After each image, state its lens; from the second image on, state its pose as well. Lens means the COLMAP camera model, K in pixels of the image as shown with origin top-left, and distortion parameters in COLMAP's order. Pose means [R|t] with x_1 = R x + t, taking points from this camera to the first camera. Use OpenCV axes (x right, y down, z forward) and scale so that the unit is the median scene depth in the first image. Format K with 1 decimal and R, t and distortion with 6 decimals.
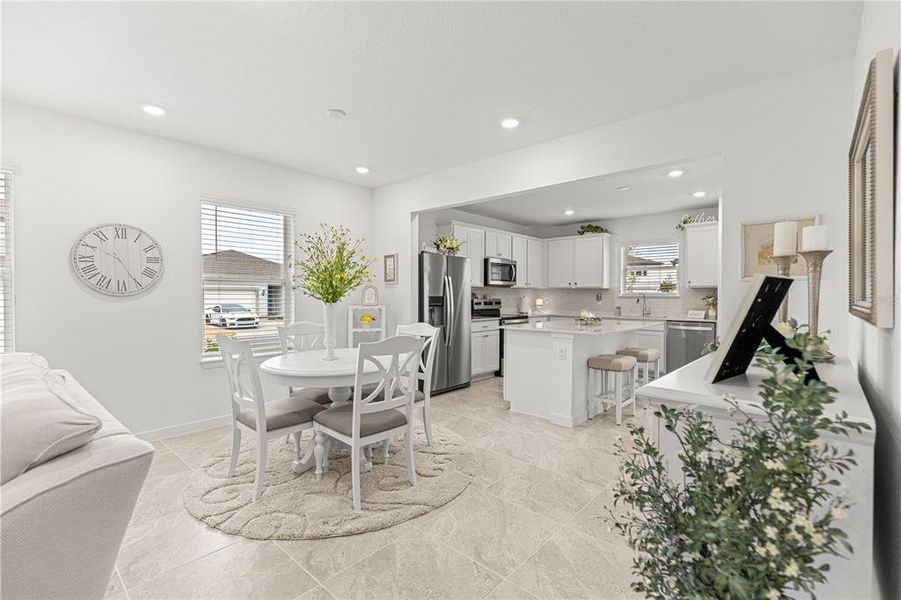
lens RADIAL K [[406.5, 0, 450.5], [0, 406.5, 300.0], [0, 0, 1]] dist [0.004279, 0.000653]
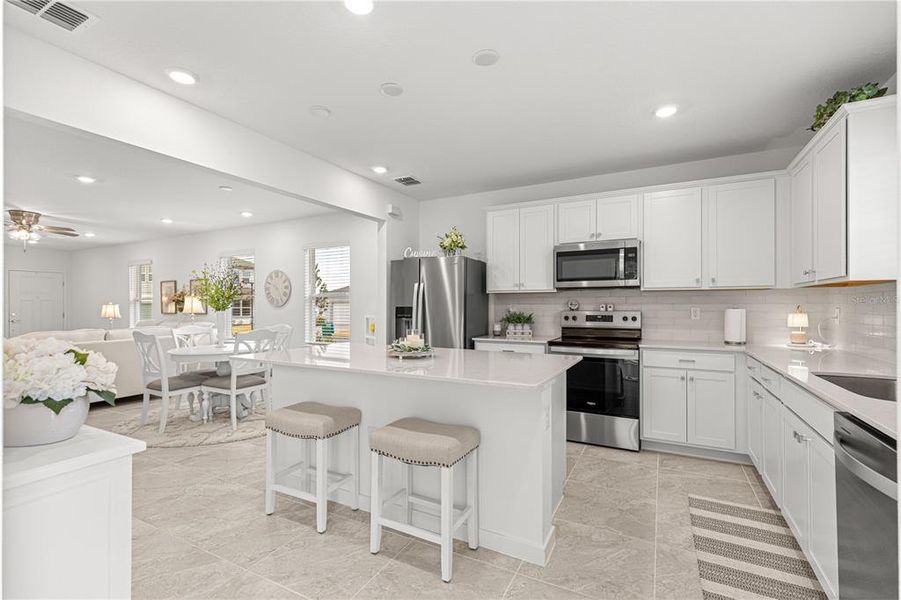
lens RADIAL K [[406.5, 0, 450.5], [0, 406.5, 300.0], [0, 0, 1]] dist [0.004279, 0.000653]
pose [[0.237978, -0.014324, -0.971165, 1.506156], [-0.005991, 0.999851, -0.016215, -0.017045], [0.971252, 0.009677, 0.237857, 1.551338]]
